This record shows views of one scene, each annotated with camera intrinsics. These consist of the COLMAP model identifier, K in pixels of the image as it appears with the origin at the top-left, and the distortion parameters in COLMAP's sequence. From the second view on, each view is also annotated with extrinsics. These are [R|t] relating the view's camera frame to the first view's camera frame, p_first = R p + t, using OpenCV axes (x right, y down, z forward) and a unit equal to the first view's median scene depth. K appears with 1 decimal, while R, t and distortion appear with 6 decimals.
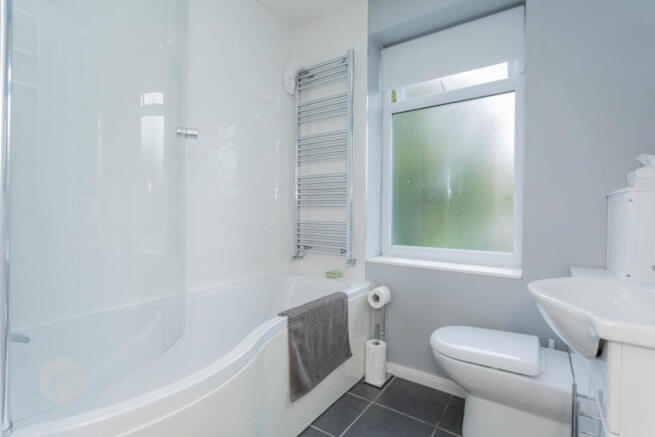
lens RADIAL K [[341.8, 0, 322.9], [0, 341.8, 217.8], [0, 0, 1]] dist [-0.003297, 0.000406]
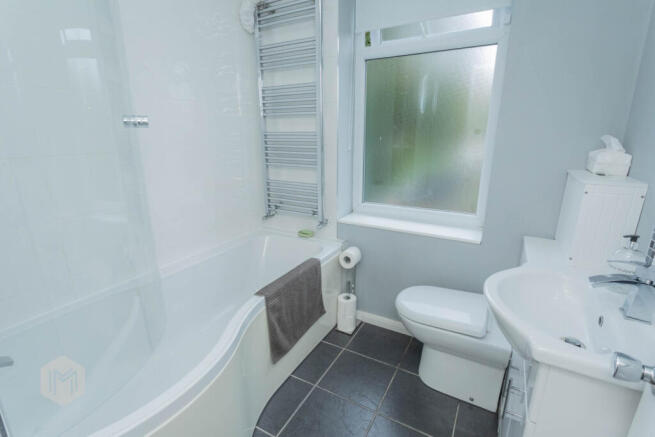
lens RADIAL K [[347.6, 0, 327.5], [0, 347.6, 218.5], [0, 0, 1]] dist [-0.003673, 0.000726]
pose [[0.994777, -0.041357, 0.093318, -0.000176], [0.012975, 0.958058, 0.286279, -0.191429], [-0.101243, -0.283573, 0.953591, 0.019599]]
